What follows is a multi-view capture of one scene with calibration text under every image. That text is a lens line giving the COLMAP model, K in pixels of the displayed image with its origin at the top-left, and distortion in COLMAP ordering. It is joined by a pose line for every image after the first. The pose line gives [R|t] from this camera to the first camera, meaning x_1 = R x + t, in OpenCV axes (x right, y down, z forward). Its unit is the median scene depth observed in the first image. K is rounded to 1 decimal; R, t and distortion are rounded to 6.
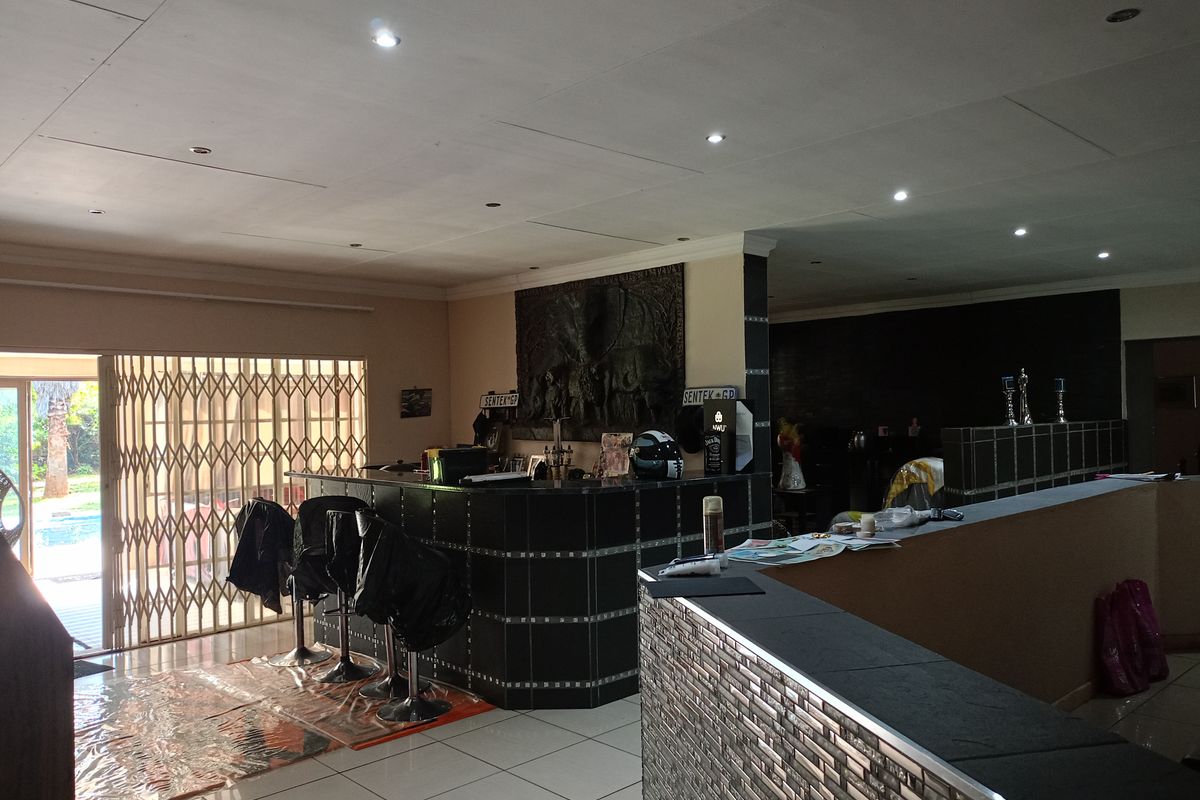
lens RADIAL K [[907.1, 0, 600.6], [0, 907.1, 401.4], [0, 0, 1]] dist [0.003369, 0.000300]
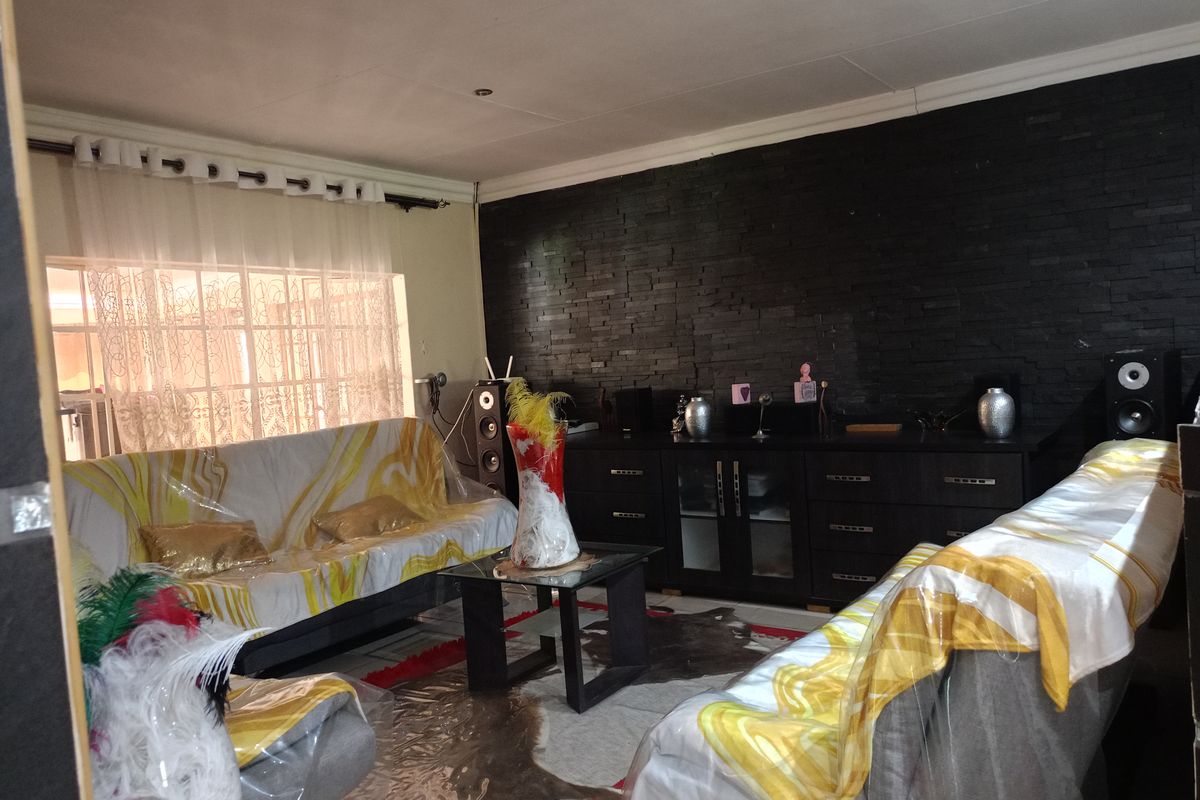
lens RADIAL K [[907.1, 0, 599.1], [0, 907.1, 400.6], [0, 0, 1]] dist [0.003369, 0.000300]
pose [[0.978200, -0.056287, 0.199890, 0.143758], [0.045279, 0.997217, 0.059227, 0.004543], [-0.202667, -0.048885, 0.978027, 0.555321]]
